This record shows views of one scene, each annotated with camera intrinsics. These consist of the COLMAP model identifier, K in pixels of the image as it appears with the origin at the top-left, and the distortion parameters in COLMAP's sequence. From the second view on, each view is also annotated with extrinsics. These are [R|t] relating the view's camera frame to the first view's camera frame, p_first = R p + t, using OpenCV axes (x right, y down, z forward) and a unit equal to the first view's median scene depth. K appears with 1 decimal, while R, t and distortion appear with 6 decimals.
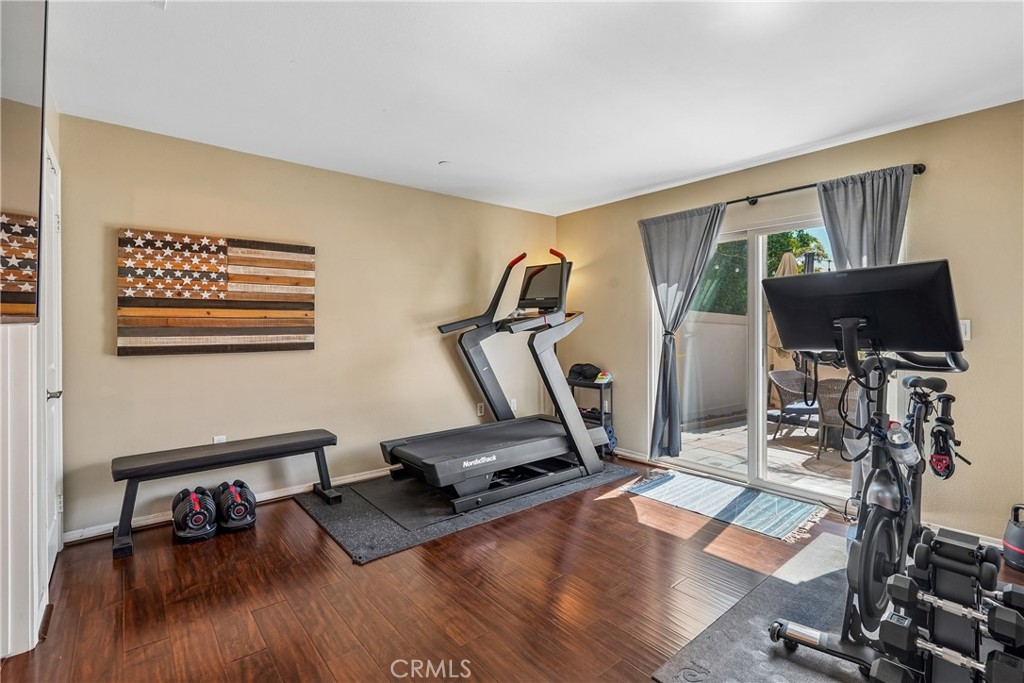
lens RADIAL K [[470.0, 0, 514.0], [0, 470.0, 336.7], [0, 0, 1]] dist [-0.000967, 0.000839]
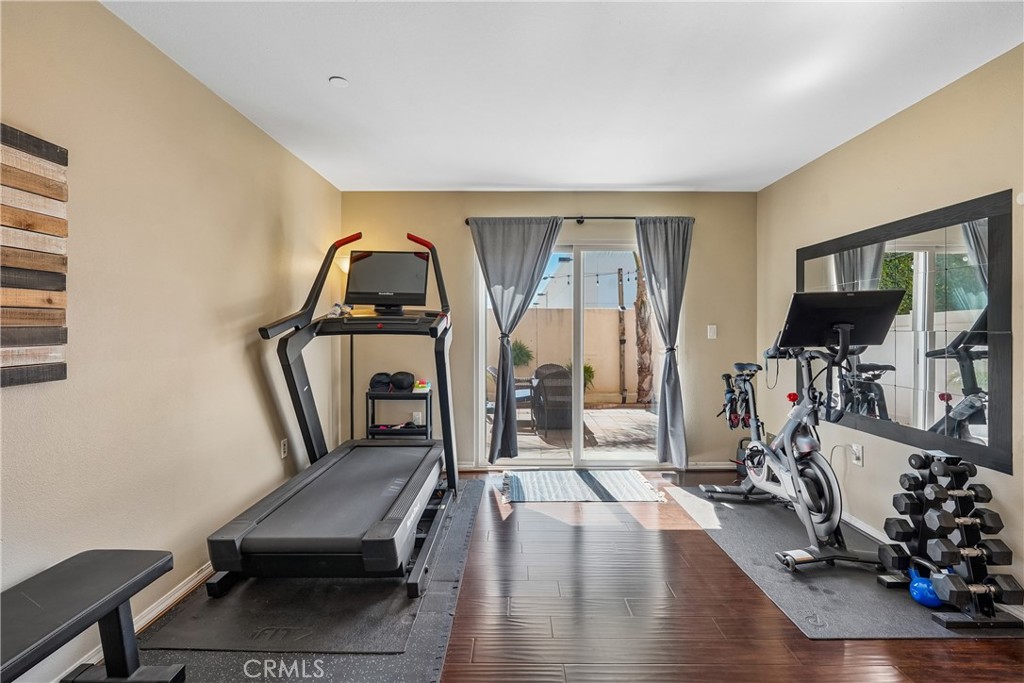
lens RADIAL K [[470.0, 0, 512.1], [0, 470.0, 334.0], [0, 0, 1]] dist [-0.000967, 0.000839]
pose [[0.648935, -0.007033, 0.760811, -0.440419], [0.015245, 0.999877, -0.003760, -0.006453], [-0.760691, 0.014039, 0.648962, 0.346785]]
